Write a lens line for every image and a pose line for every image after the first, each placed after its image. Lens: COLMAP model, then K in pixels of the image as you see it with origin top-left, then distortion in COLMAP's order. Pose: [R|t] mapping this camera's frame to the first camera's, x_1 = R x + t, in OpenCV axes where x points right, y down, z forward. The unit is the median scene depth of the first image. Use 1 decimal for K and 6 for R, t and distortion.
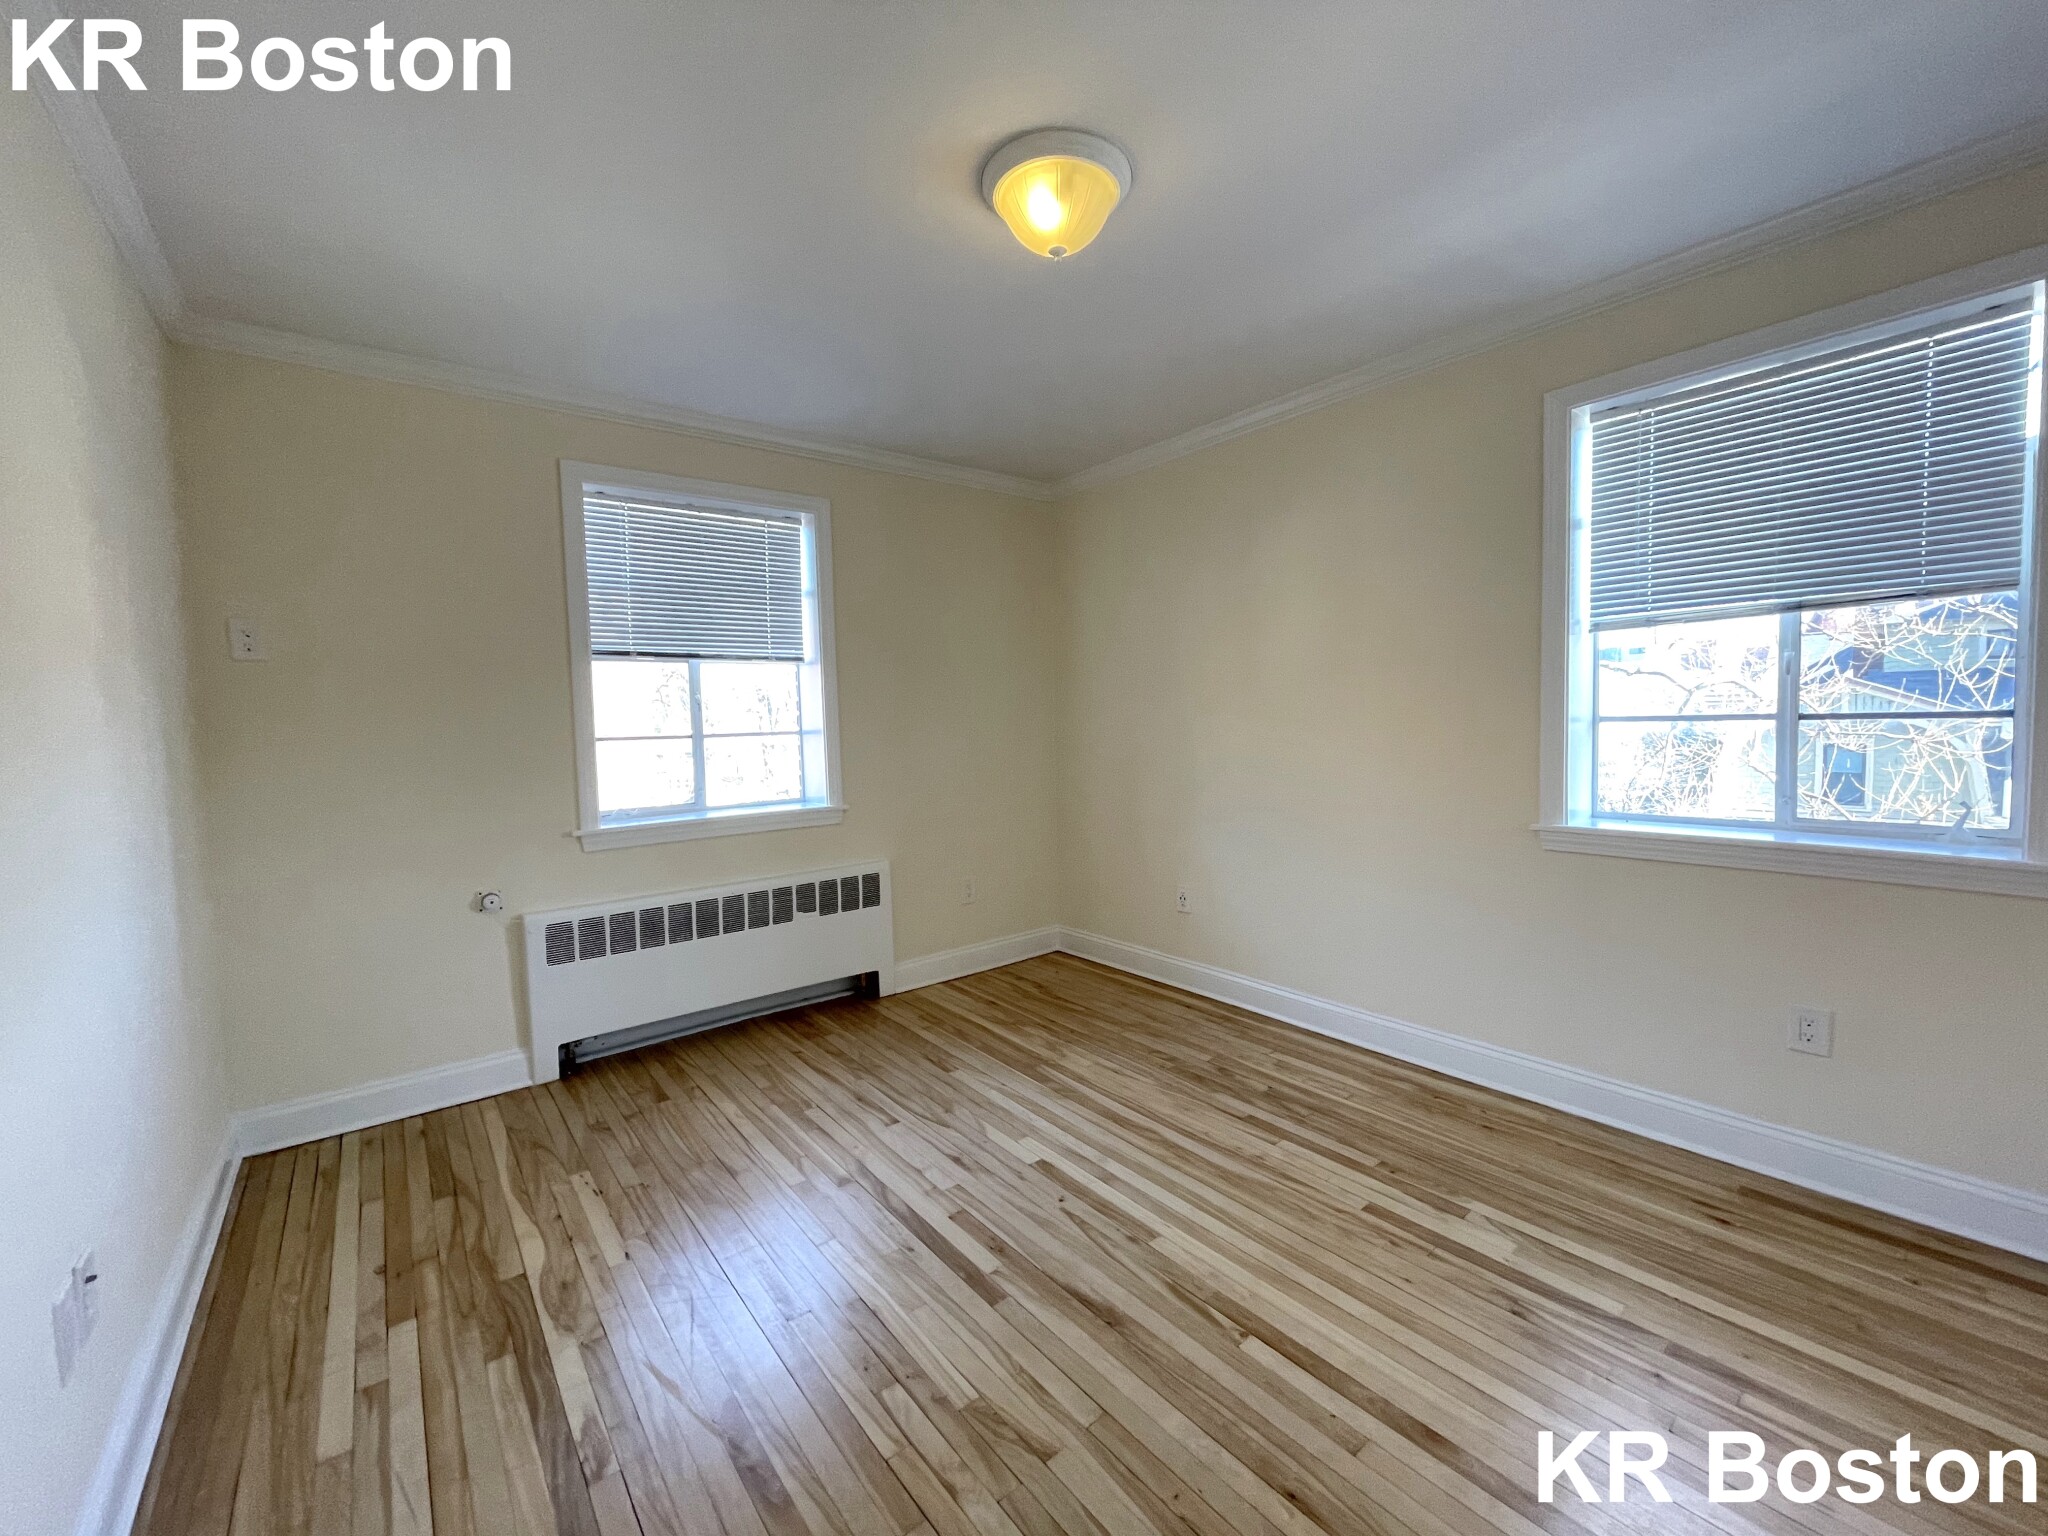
lens RADIAL K [[826.2, 0, 1025.0], [0, 826.2, 767.4], [0, 0, 1]] dist [0.000173, -0.000229]
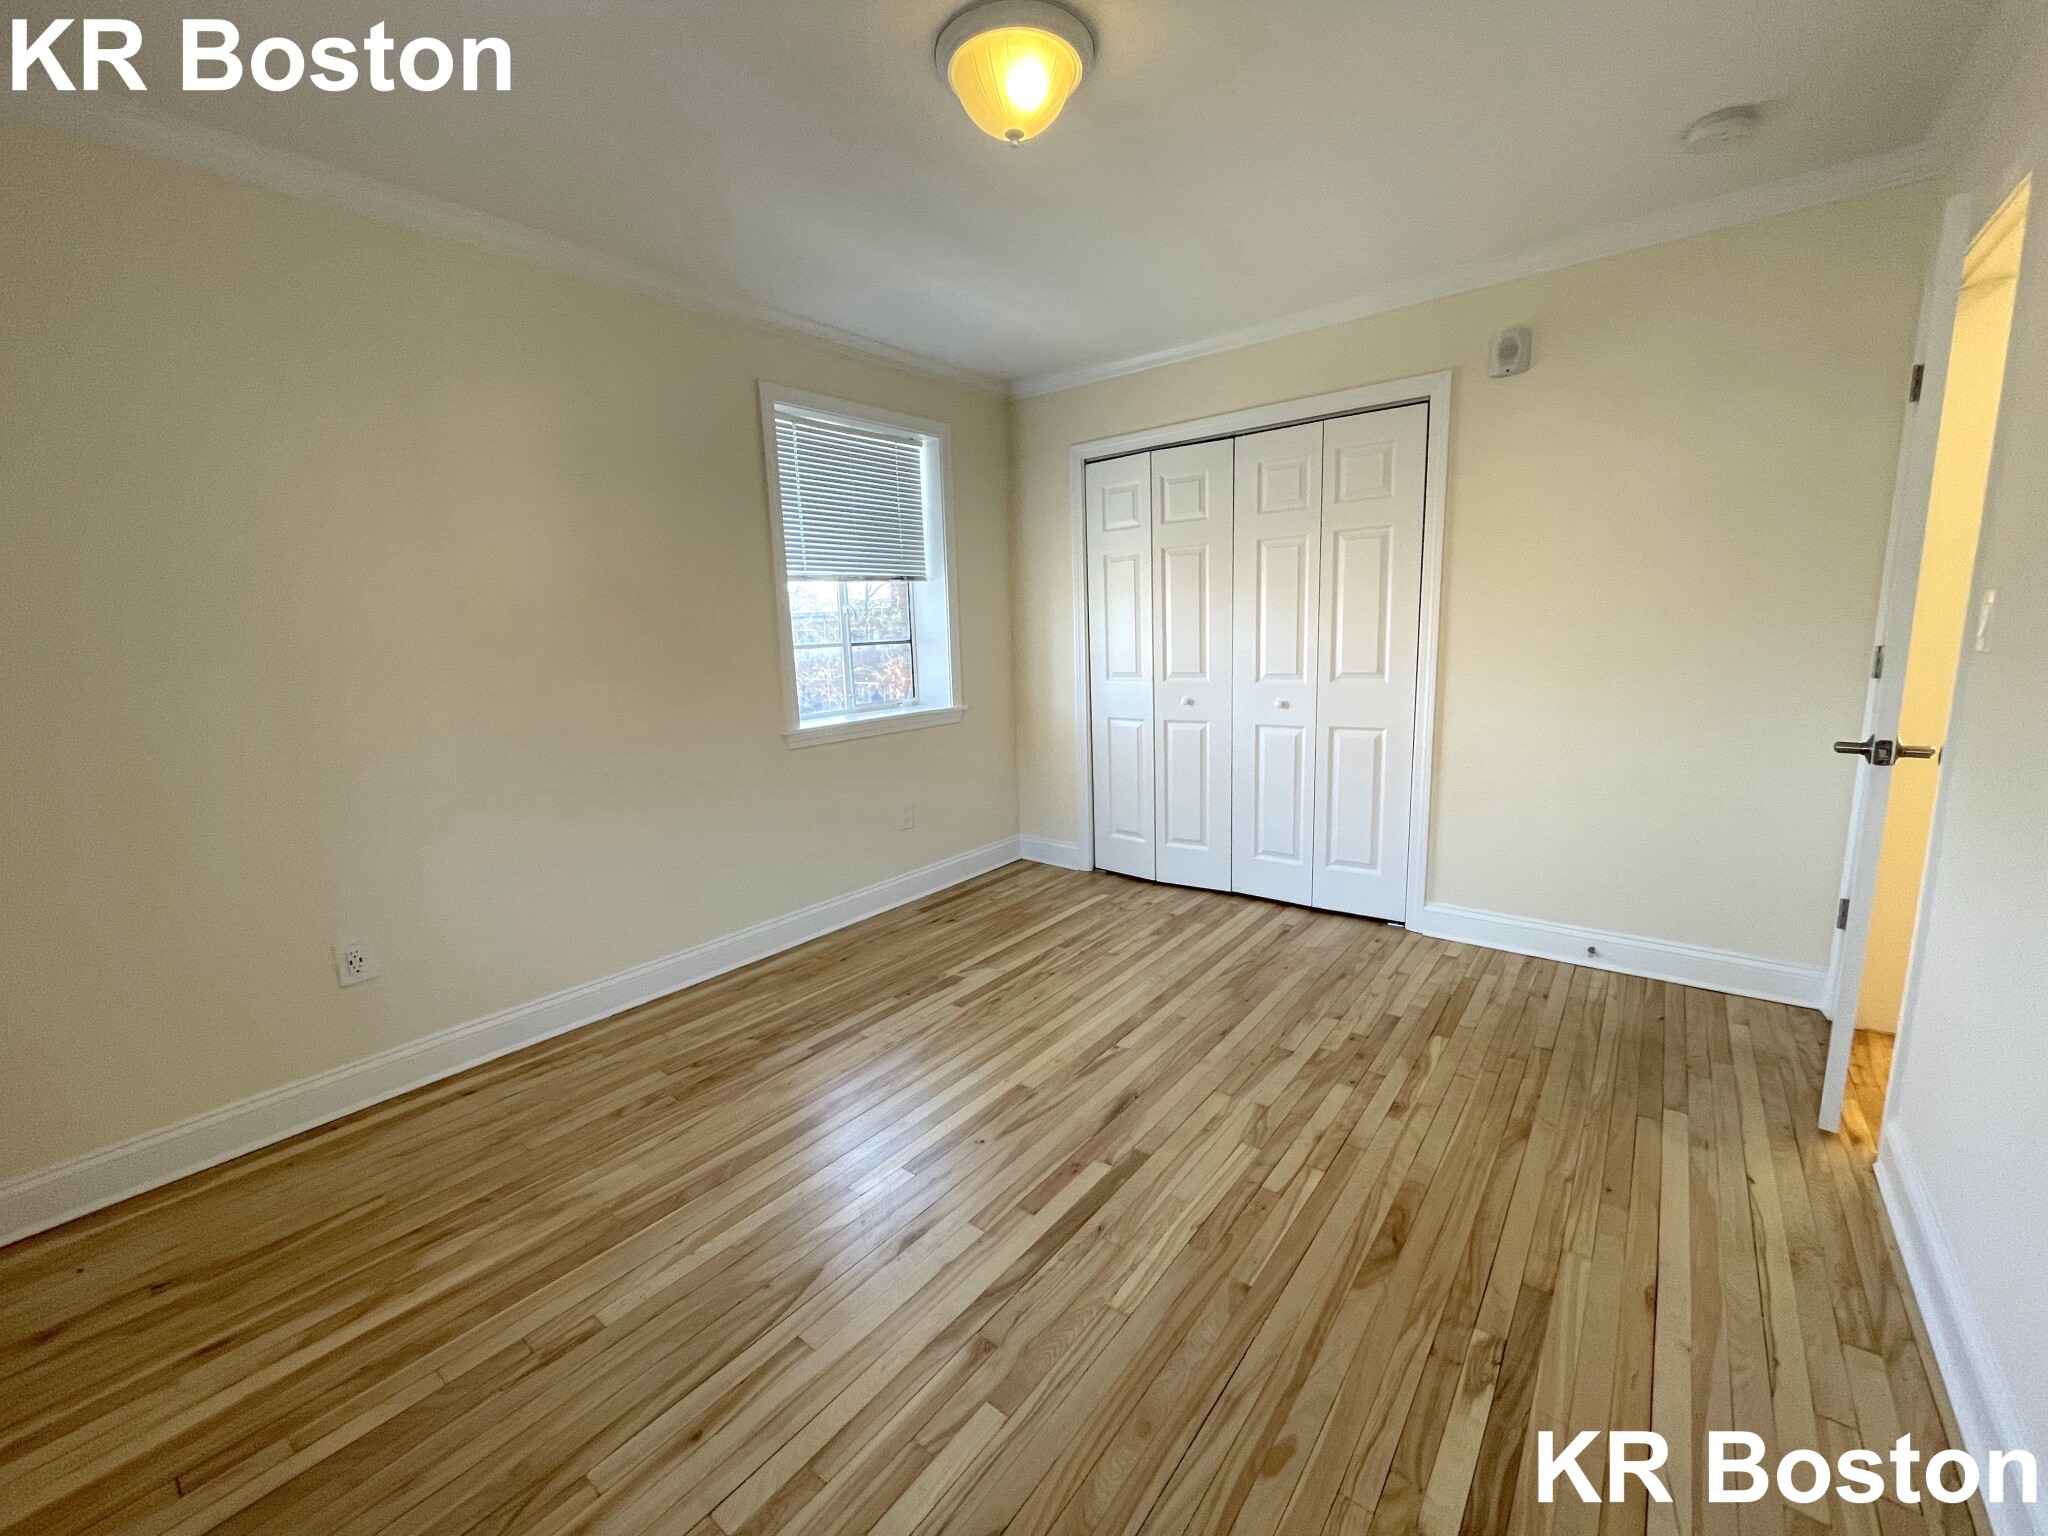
lens RADIAL K [[826.2, 0, 1023.7], [0, 826.2, 765.1], [0, 0, 1]] dist [0.000173, -0.000229]
pose [[-0.230036, -0.130637, 0.964374, -0.710930], [0.095013, 0.983200, 0.155851, -0.043565], [-0.968533, 0.127479, -0.213759, 0.938105]]
